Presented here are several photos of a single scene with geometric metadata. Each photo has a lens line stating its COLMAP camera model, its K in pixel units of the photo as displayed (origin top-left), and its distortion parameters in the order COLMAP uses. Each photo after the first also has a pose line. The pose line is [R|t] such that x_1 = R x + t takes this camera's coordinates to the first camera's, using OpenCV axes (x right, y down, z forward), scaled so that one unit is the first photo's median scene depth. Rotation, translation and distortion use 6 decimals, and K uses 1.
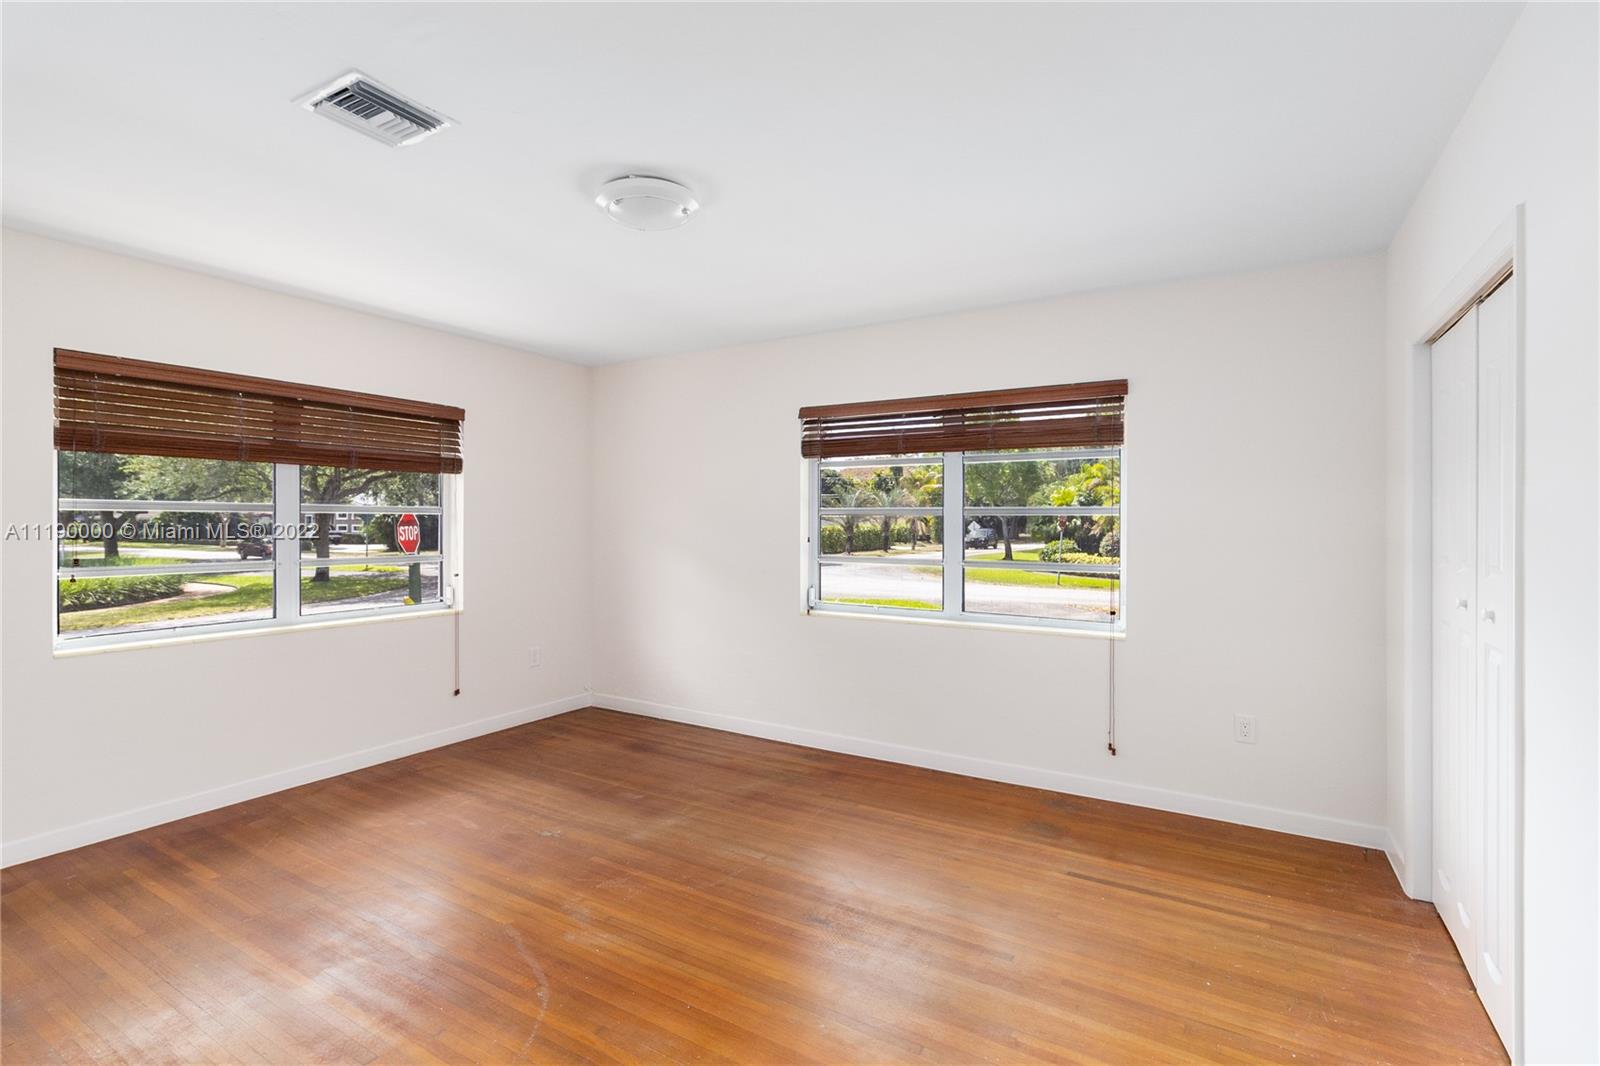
lens RADIAL K [[735.7, 0, 803.2], [0, 735.7, 537.0], [0, 0, 1]] dist [-0.000021, 0.000382]
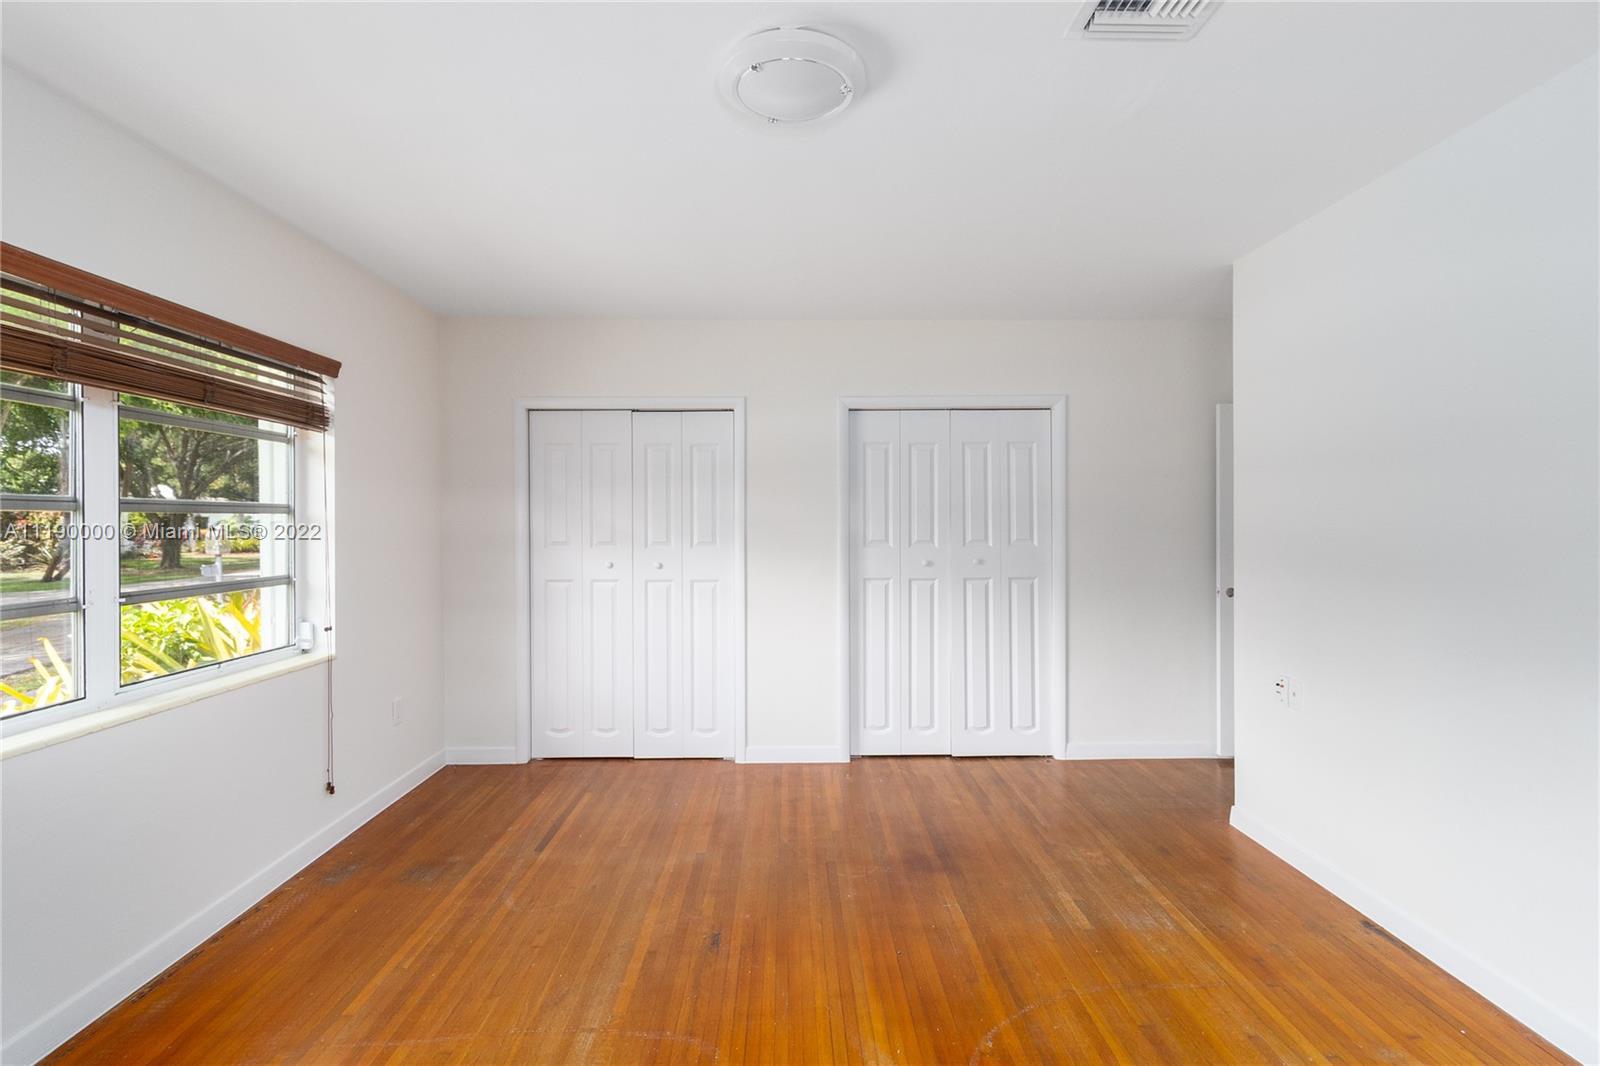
lens RADIAL K [[735.7, 0, 796.9], [0, 735.7, 525.0], [0, 0, 1]] dist [-0.000021, 0.000382]
pose [[-0.523099, -0.004204, 0.852261, -0.918893], [0.021609, 0.999601, 0.018194, -0.031232], [-0.851998, 0.027933, -0.522800, 1.522574]]
